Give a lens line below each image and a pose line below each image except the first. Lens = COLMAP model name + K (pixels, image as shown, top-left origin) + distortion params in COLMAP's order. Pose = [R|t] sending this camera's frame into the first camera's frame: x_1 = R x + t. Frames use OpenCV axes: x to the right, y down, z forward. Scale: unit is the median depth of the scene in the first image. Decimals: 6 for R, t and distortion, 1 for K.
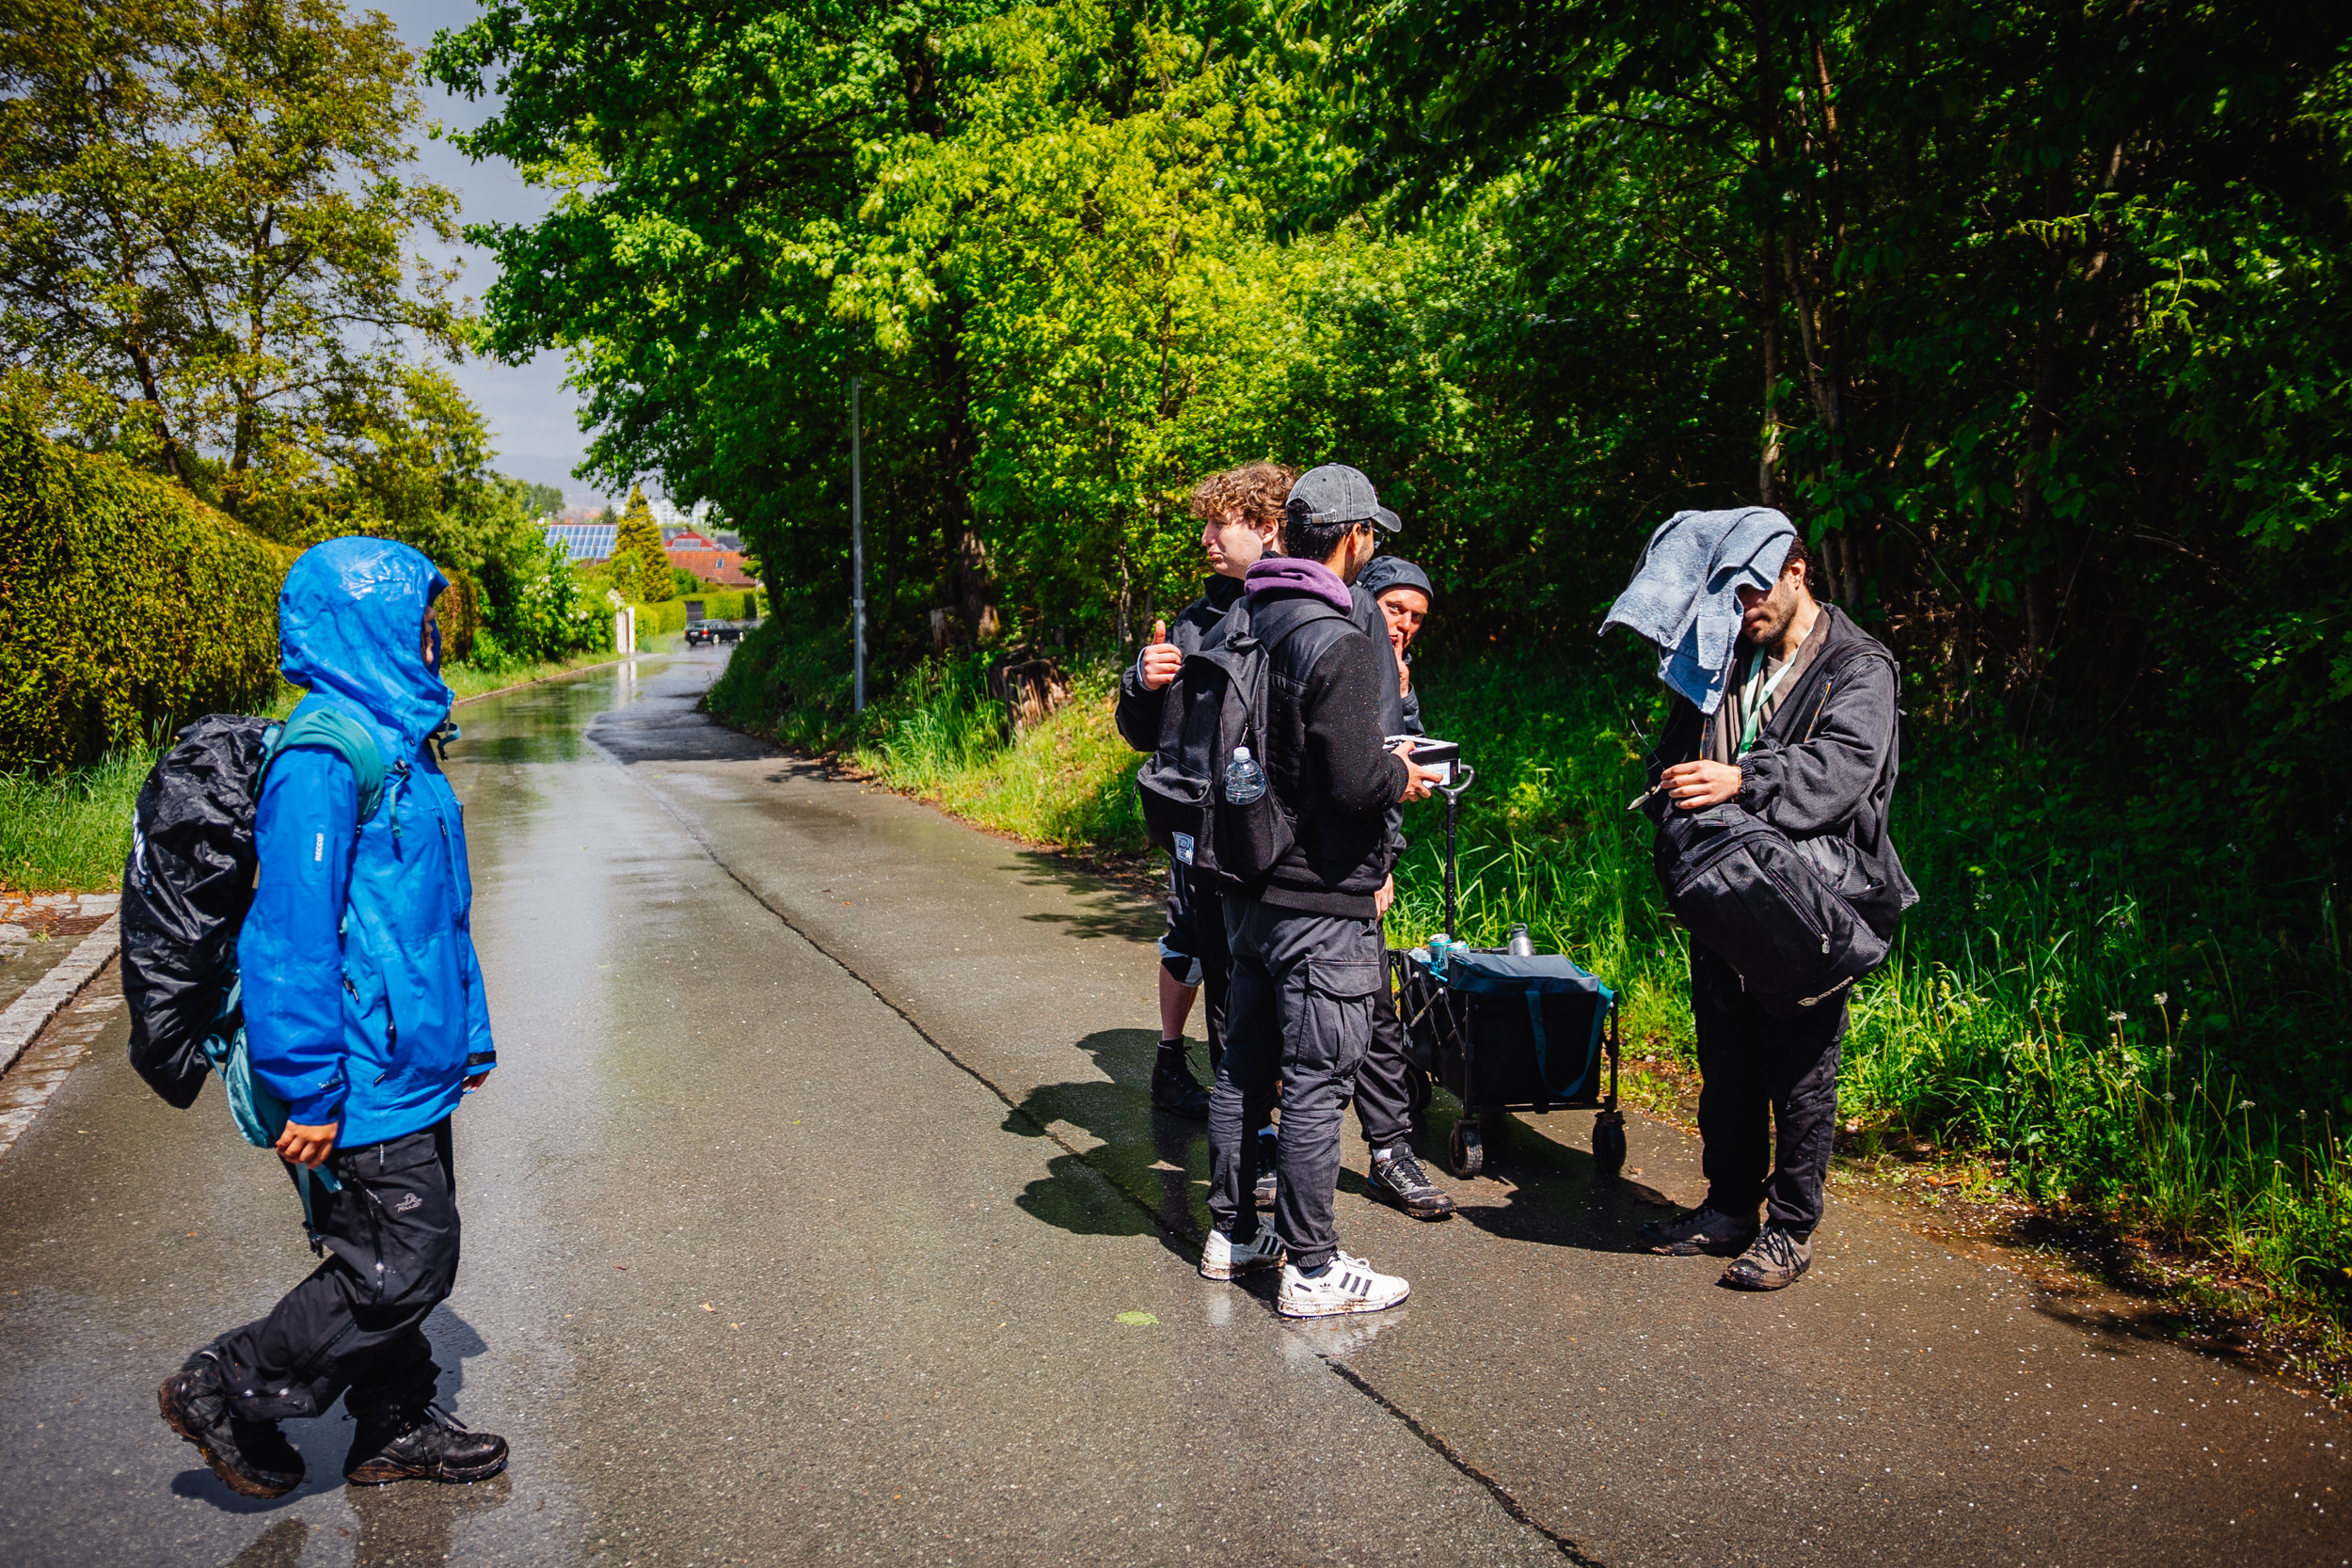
lens RADIAL K [[2202.0, 0, 1176.0], [0, 2202.0, 784.0], [0, 0, 1]] dist [-0.002386, 0.001360]
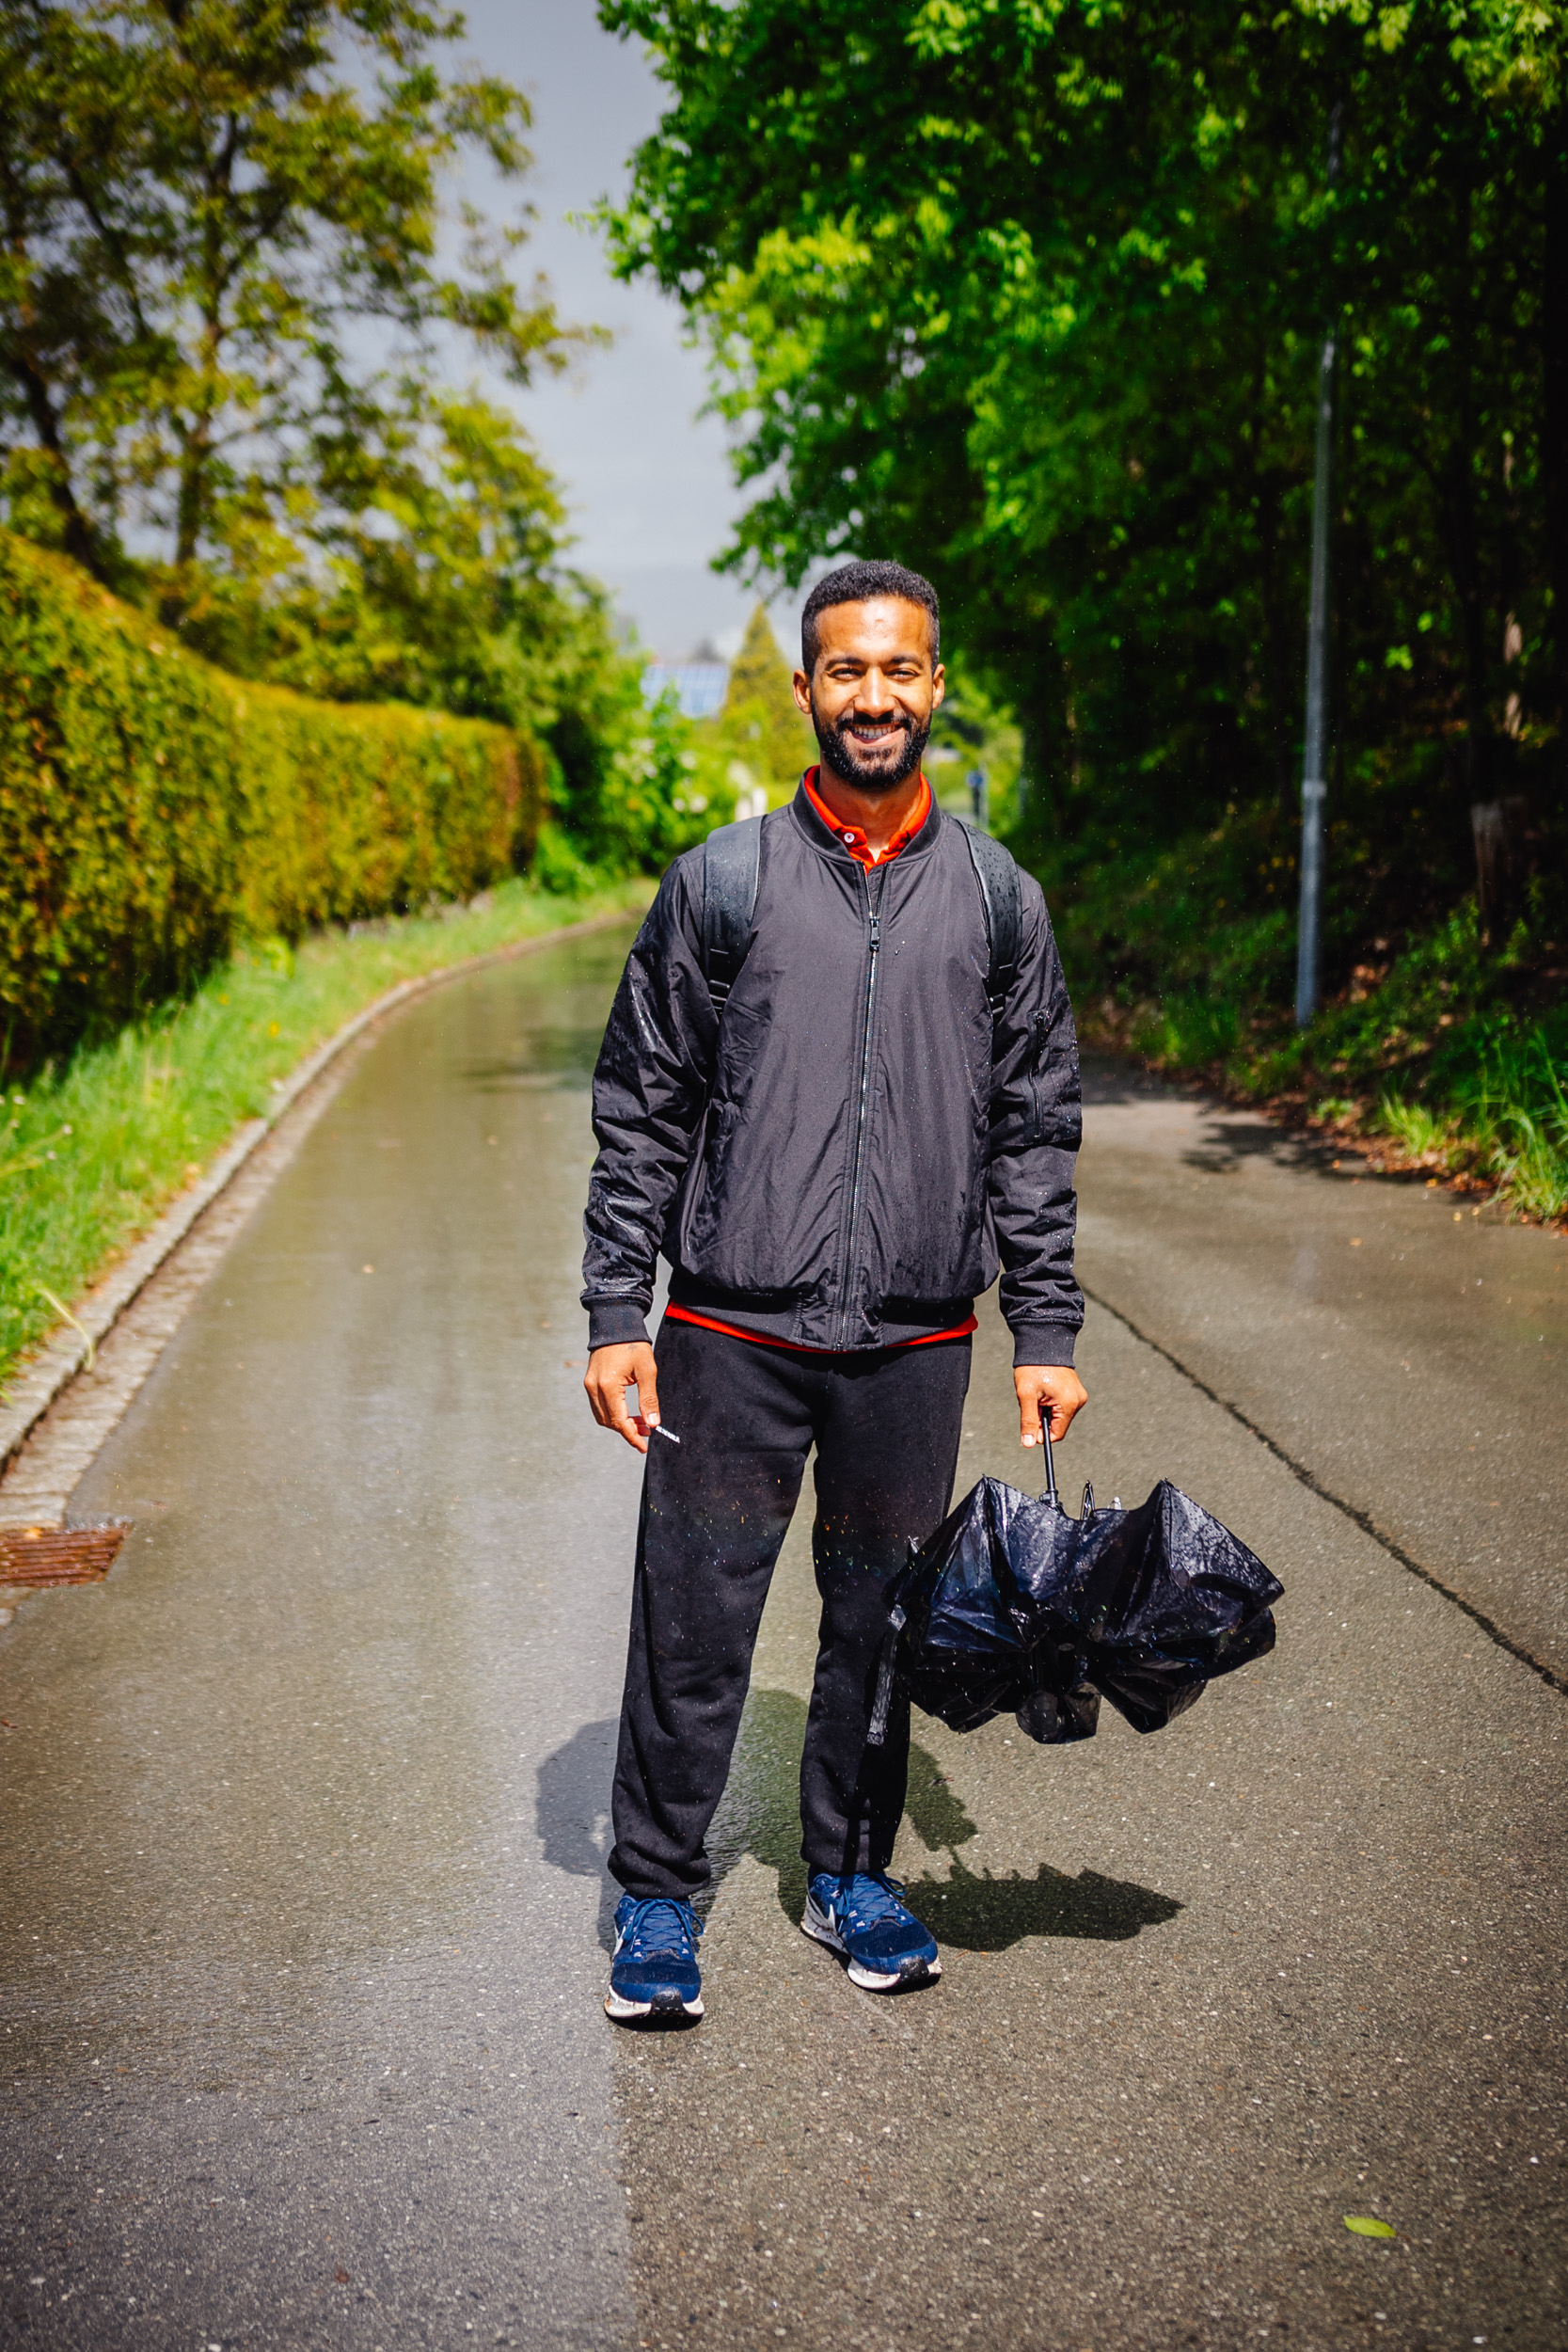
lens RADIAL K [[3057.4, 0, 784.0], [0, 3057.4, 1176.0], [0, 0, 1]] dist [0.015476, 0.381839]
pose [[0.977246, 0.031869, -0.209703, -0.073298], [-0.022379, 0.998622, 0.047471, -0.015564], [0.210927, -0.041698, 0.976612, 0.184205]]
